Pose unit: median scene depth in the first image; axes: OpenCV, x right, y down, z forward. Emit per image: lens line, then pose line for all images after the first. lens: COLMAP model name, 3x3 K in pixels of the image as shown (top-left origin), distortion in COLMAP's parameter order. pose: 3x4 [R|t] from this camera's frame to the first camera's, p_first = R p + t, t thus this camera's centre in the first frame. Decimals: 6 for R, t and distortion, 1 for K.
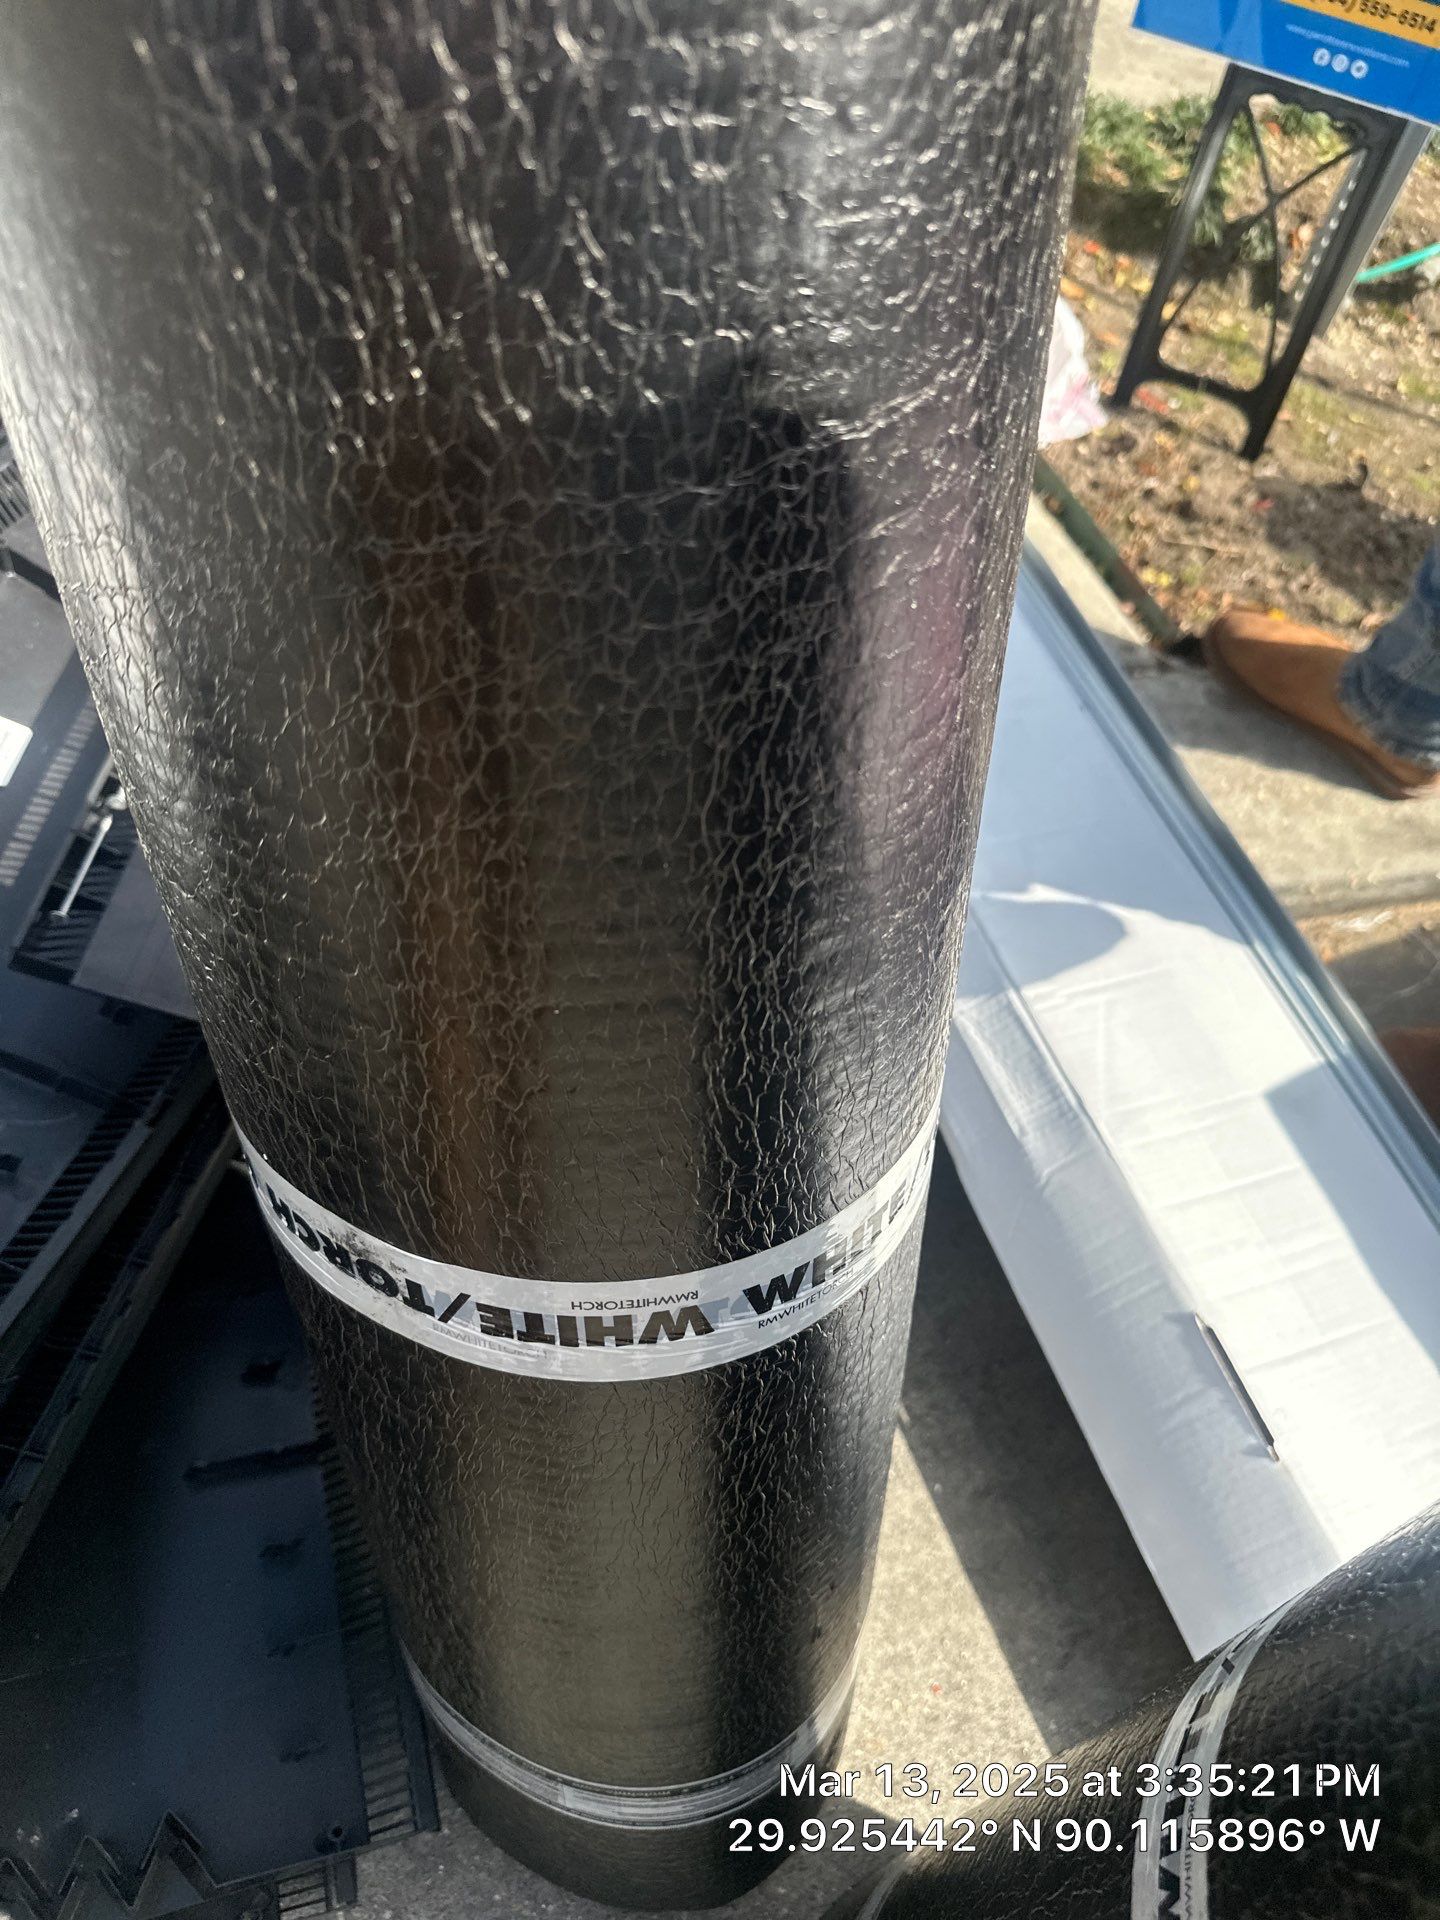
lens RADIAL K [[1310.4, 0, 731.1], [0, 1310.4, 978.0], [0, 0, 1]] dist [-0.010992, -0.007021]
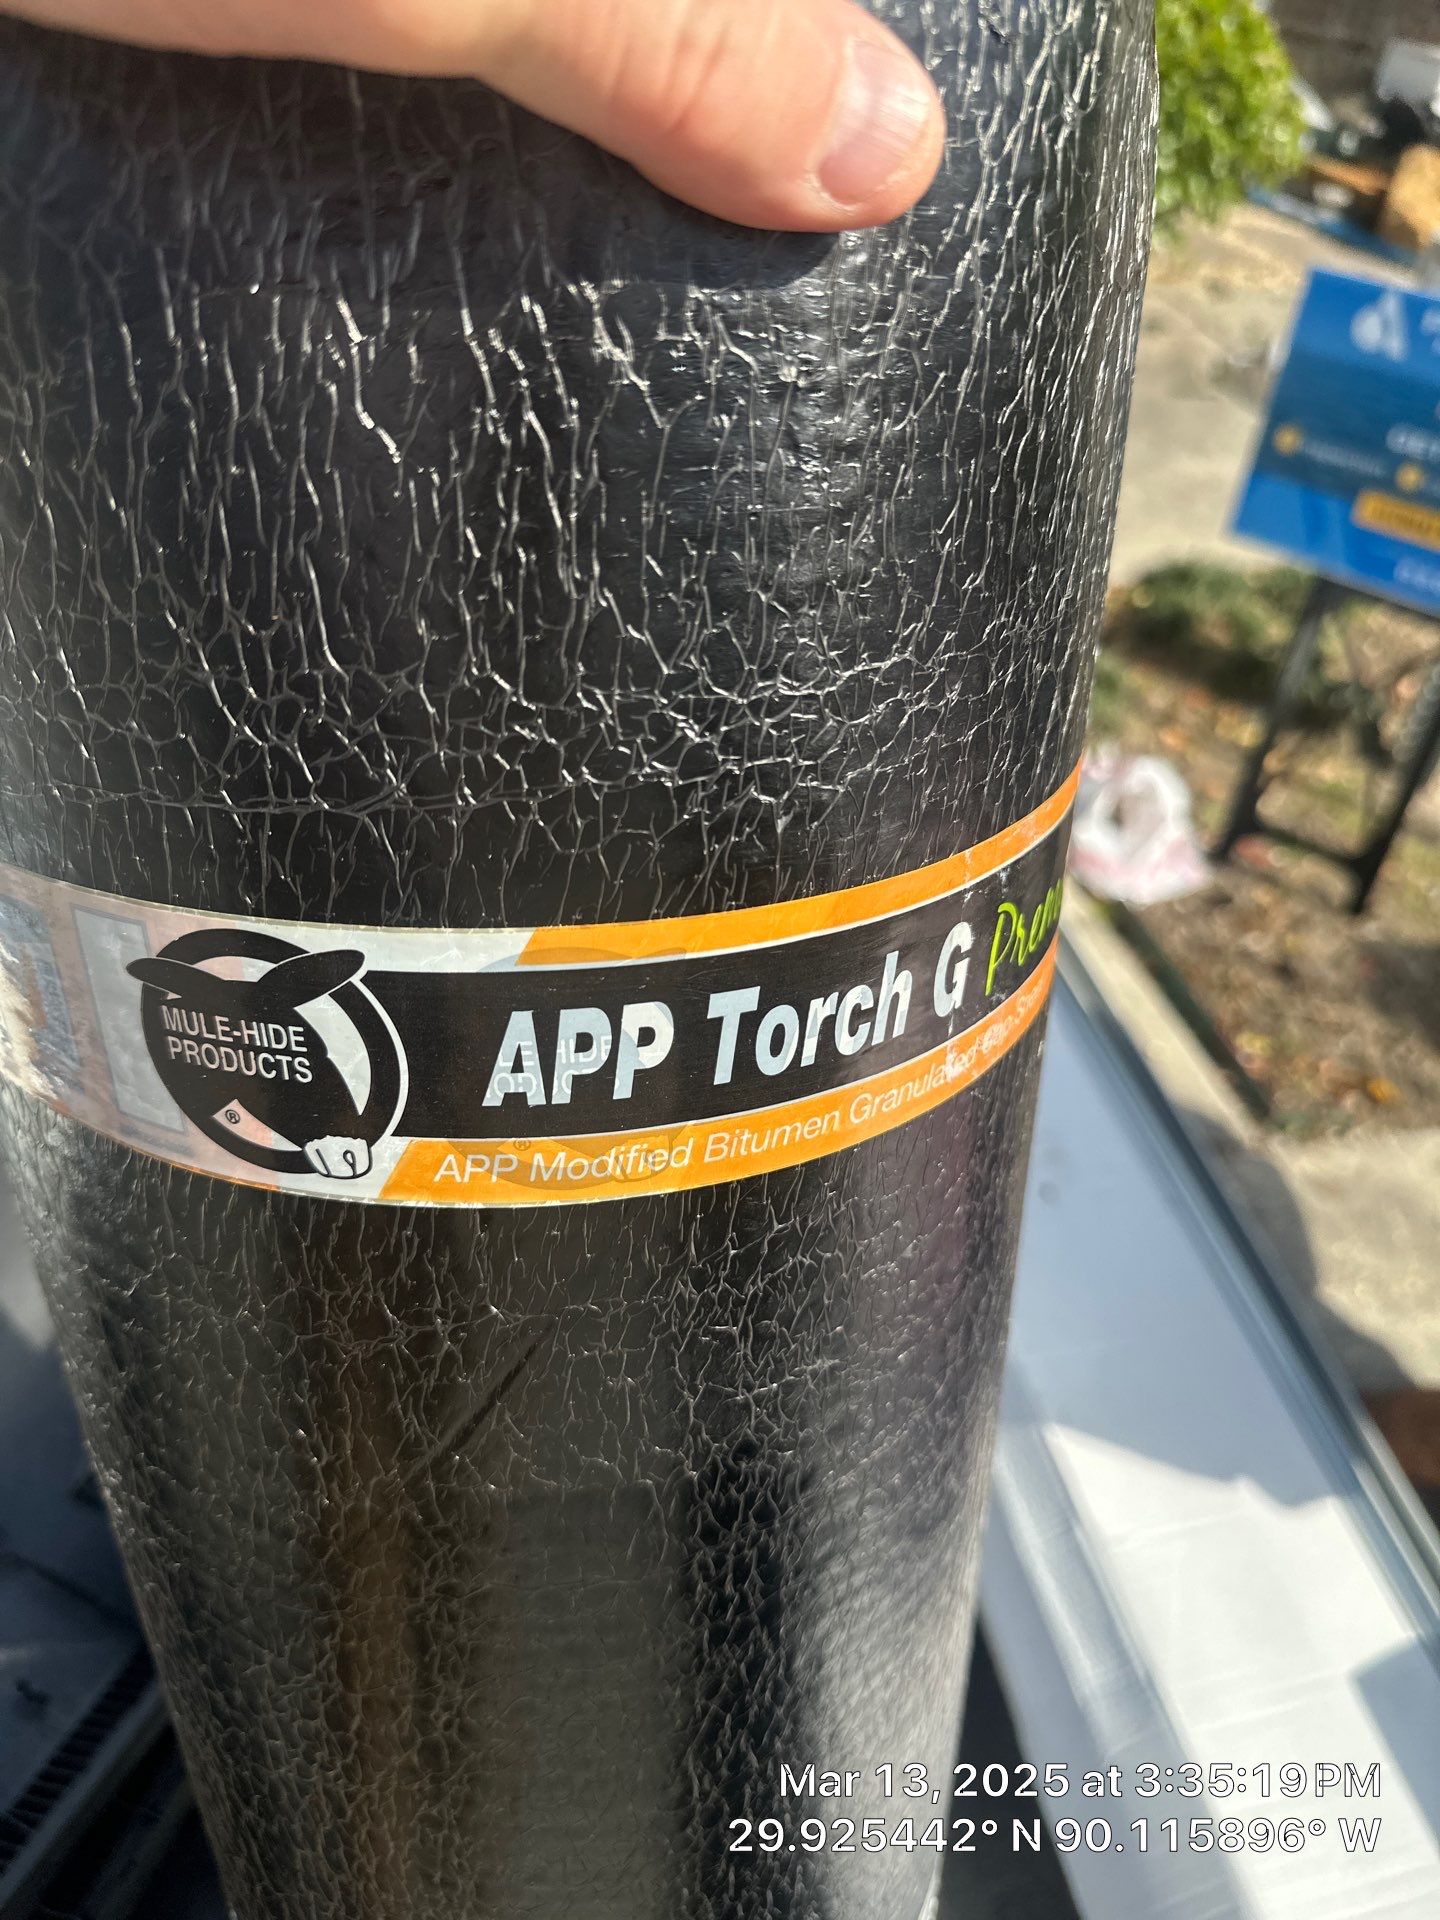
lens RADIAL K [[1310.4, 0, 730.5], [0, 1310.4, 962.3], [0, 0, 1]] dist [-0.010992, -0.007021]
pose [[0.992837, 0.053595, -0.106783, 0.123997], [-0.073670, 0.978235, -0.193981, -0.546230], [0.094062, 0.200458, 0.975176, -0.104944]]
